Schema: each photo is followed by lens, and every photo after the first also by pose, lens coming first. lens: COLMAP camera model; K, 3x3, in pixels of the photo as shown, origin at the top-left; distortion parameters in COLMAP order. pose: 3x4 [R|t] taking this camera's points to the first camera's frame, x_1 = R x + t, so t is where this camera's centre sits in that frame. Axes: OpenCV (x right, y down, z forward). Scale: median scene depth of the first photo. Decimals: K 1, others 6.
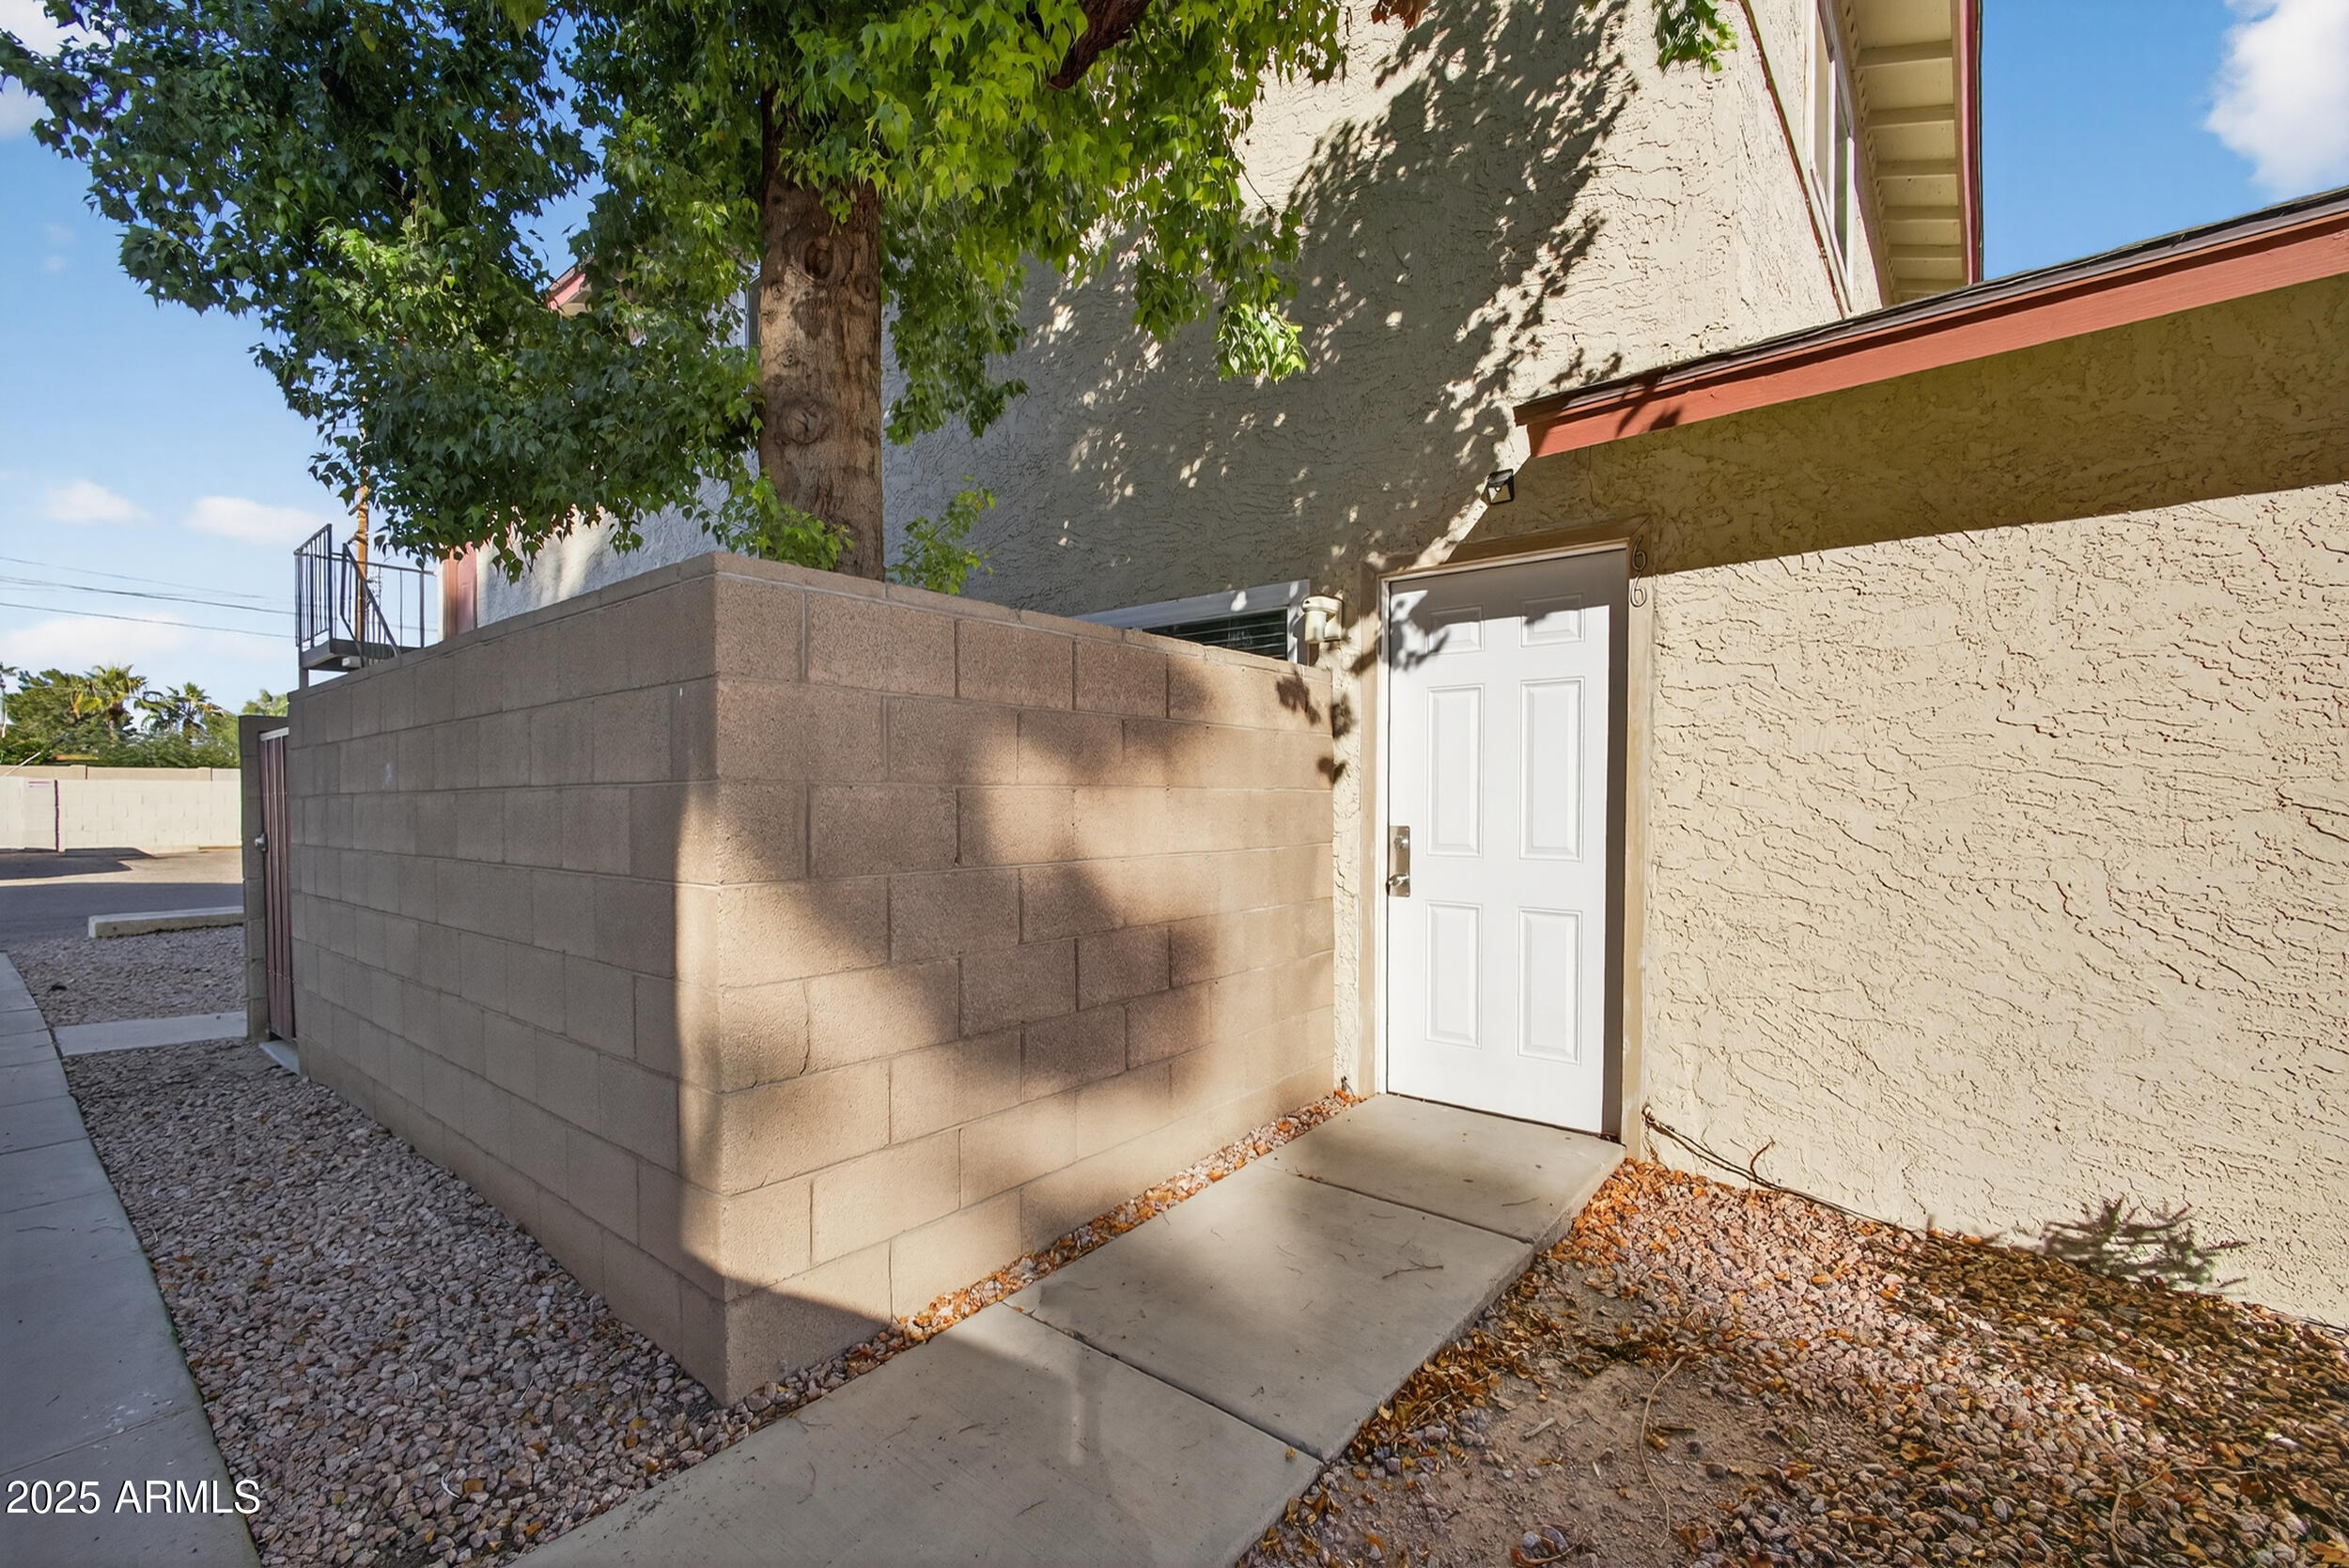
lens RADIAL K [[1000.0, 0, 1185.0], [0, 1000.0, 832.0], [0, 0, 1]] dist [-0.003830, -0.000288]
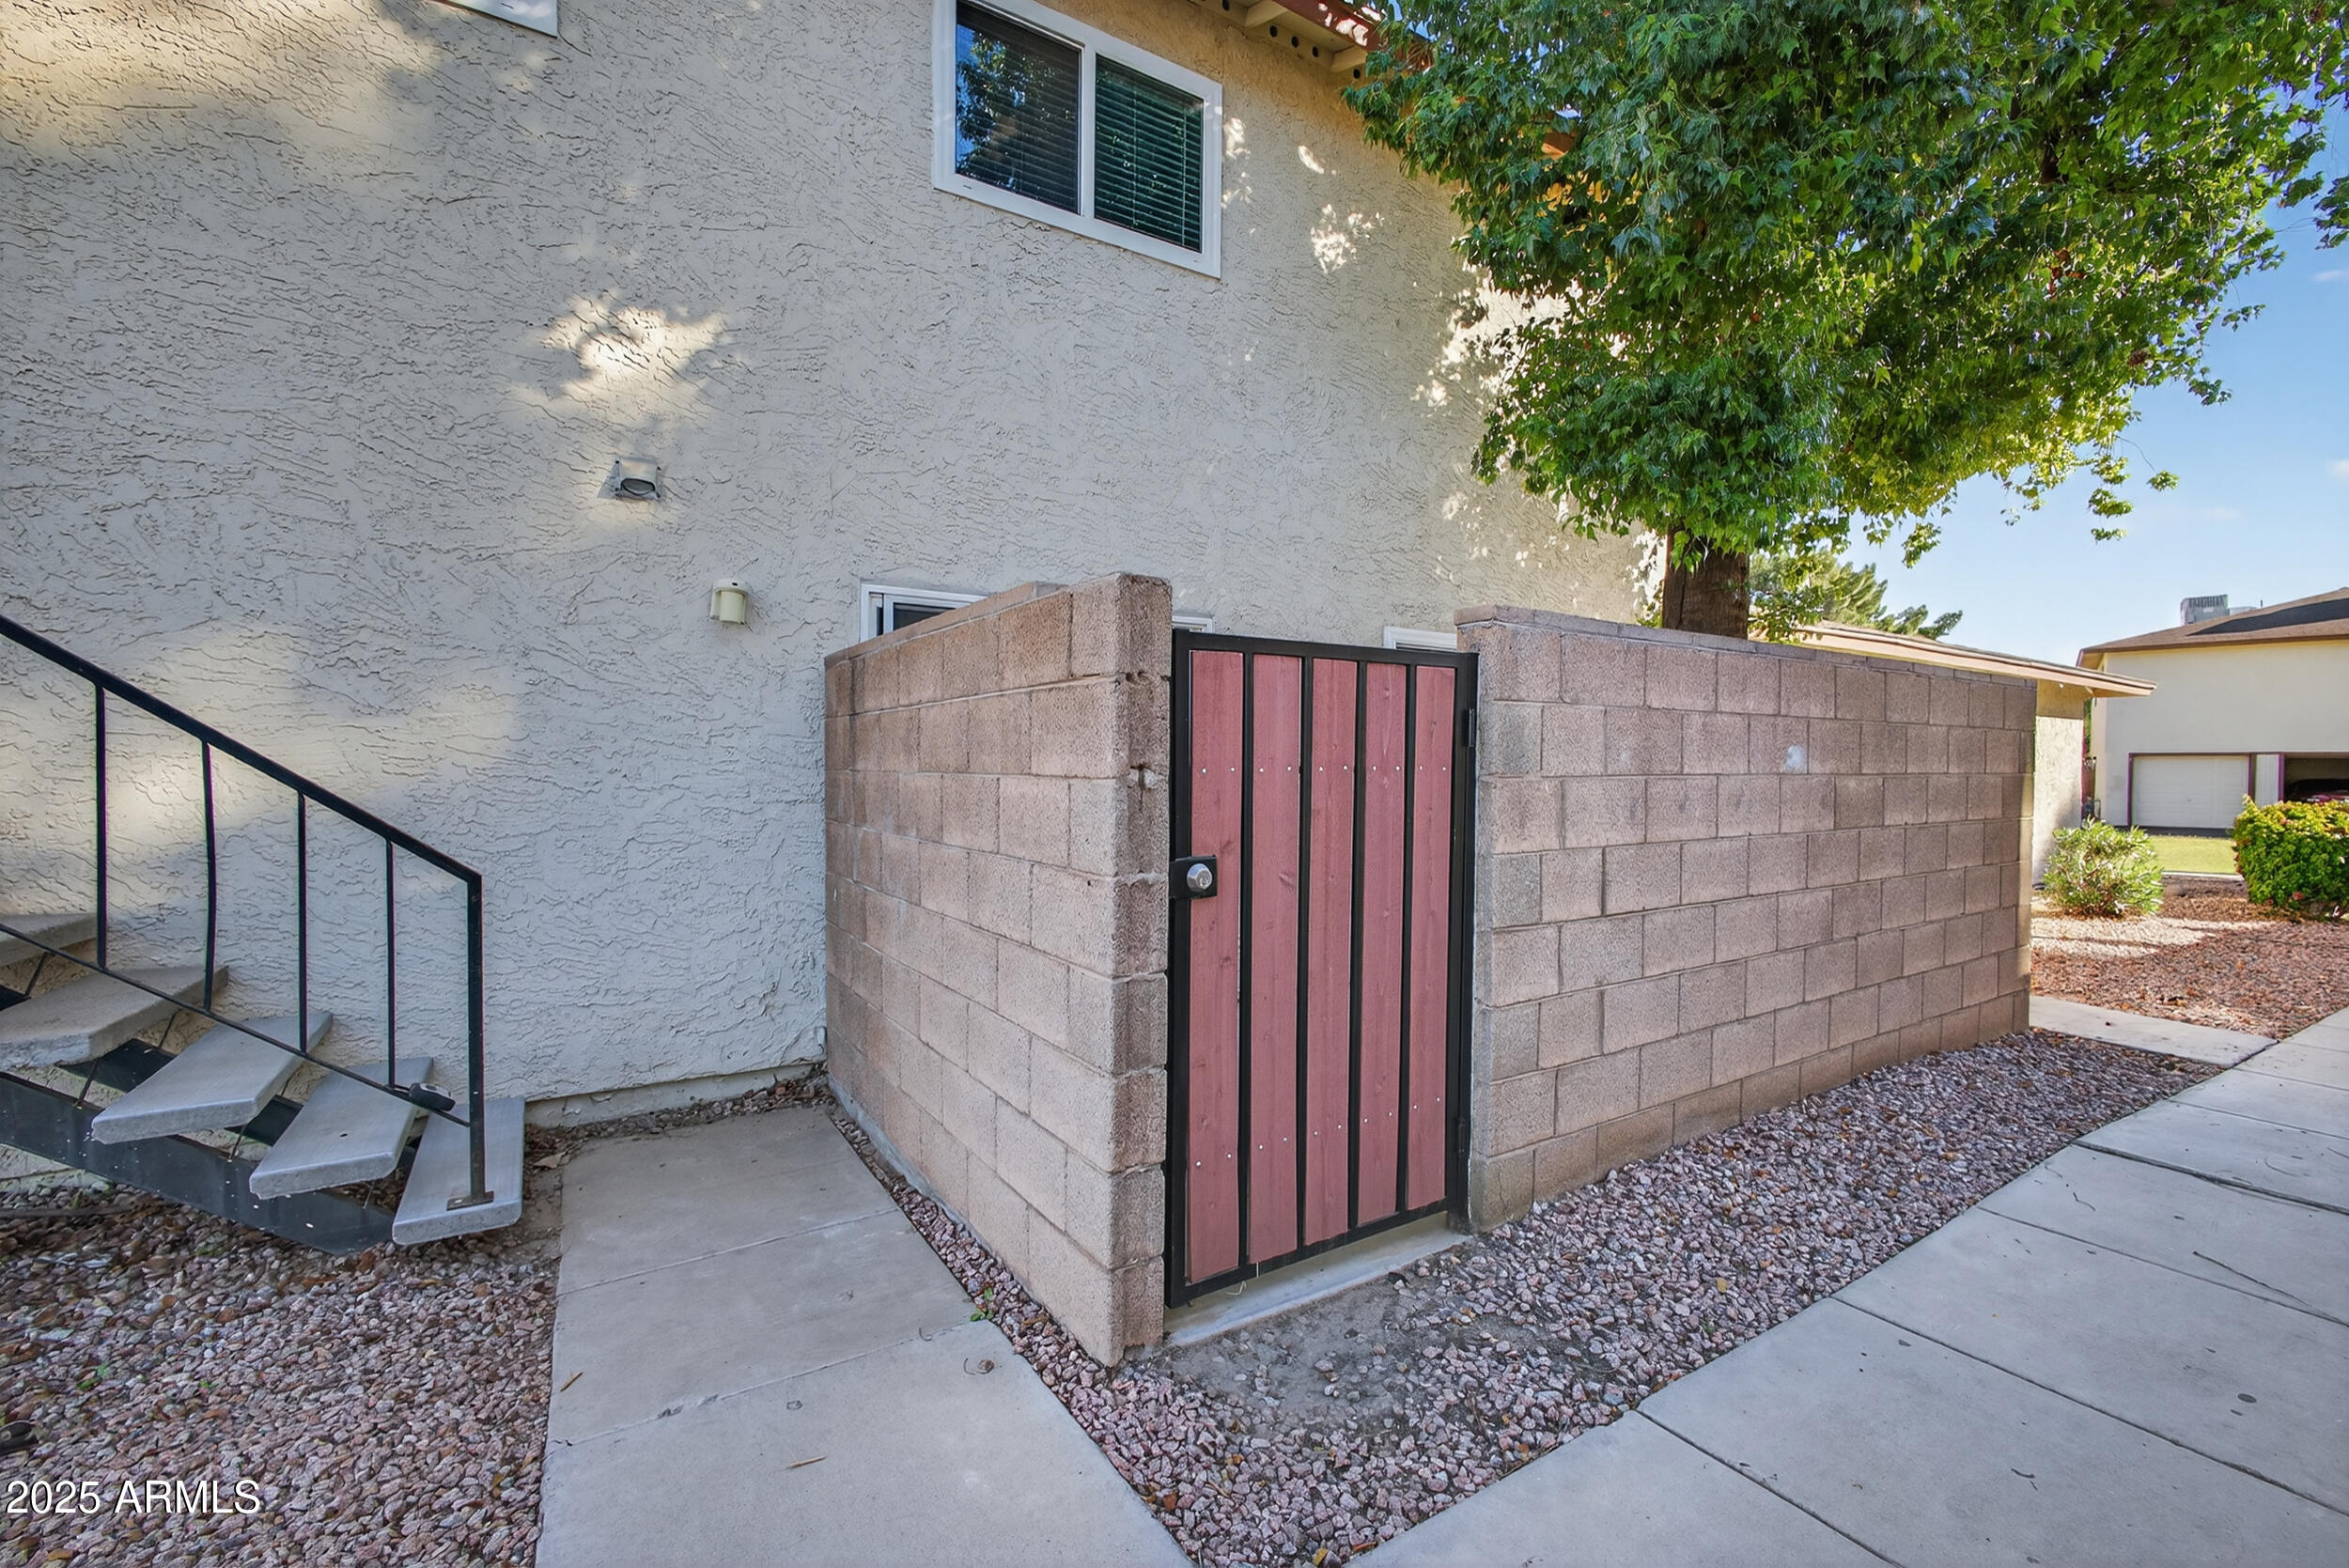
lens RADIAL K [[1000.0, 0, 1178.6], [0, 1000.0, 794.1], [0, 0, 1]] dist [-0.003830, -0.000288]
pose [[0.323474, -0.018902, 0.946048, -1.924908], [0.018446, 0.999736, 0.013667, -0.043046], [-0.946057, 0.013030, 0.323737, 1.225411]]
